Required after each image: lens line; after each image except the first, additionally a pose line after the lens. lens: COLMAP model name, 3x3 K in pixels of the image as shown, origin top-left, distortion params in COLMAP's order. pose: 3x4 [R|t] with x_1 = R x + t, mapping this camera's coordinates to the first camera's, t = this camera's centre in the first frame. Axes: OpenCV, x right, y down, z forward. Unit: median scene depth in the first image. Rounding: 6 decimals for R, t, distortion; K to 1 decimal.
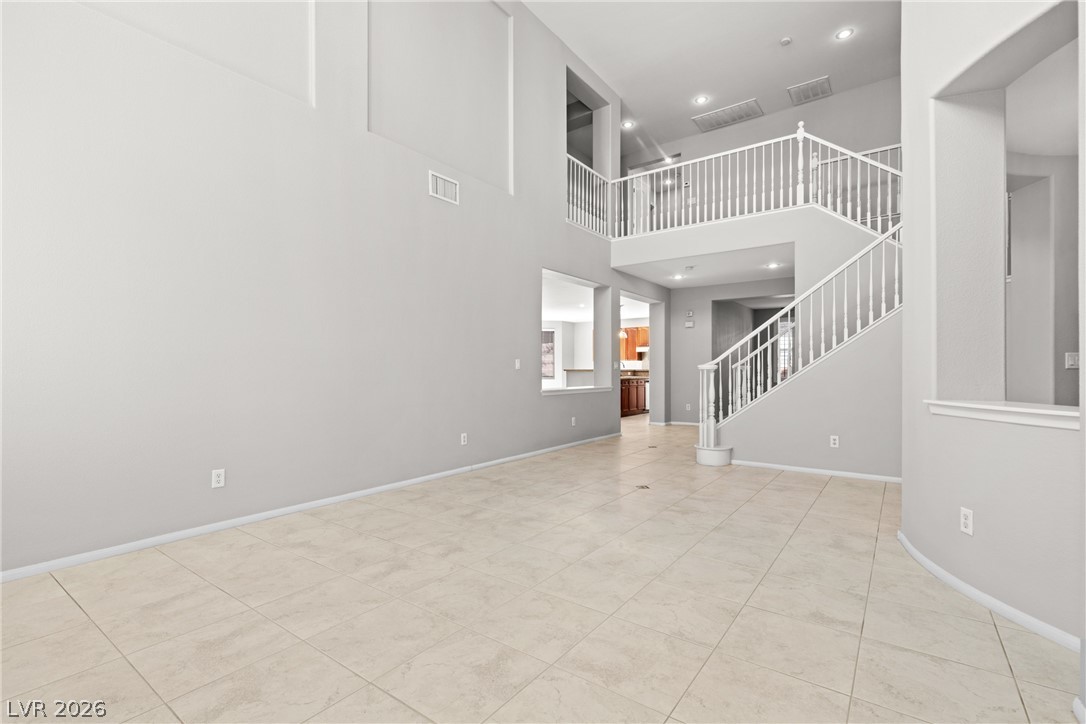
lens RADIAL K [[493.8, 0, 545.1], [0, 493.8, 365.8], [0, 0, 1]] dist [0.011305, -0.000948]
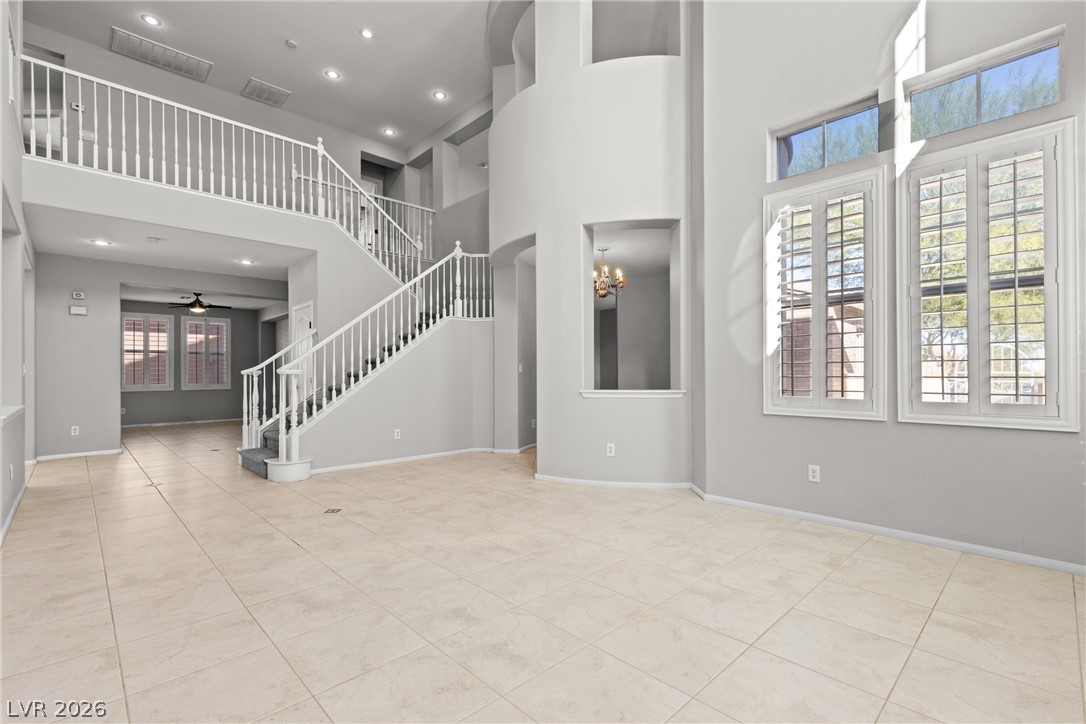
lens RADIAL K [[493.8, 0, 549.4], [0, 493.8, 369.5], [0, 0, 1]] dist [0.011305, -0.000948]
pose [[0.160225, 0.006622, 0.987058, -0.737789], [-0.003409, 0.999975, -0.006155, 0.002873], [-0.987075, -0.002379, 0.160244, 0.600209]]
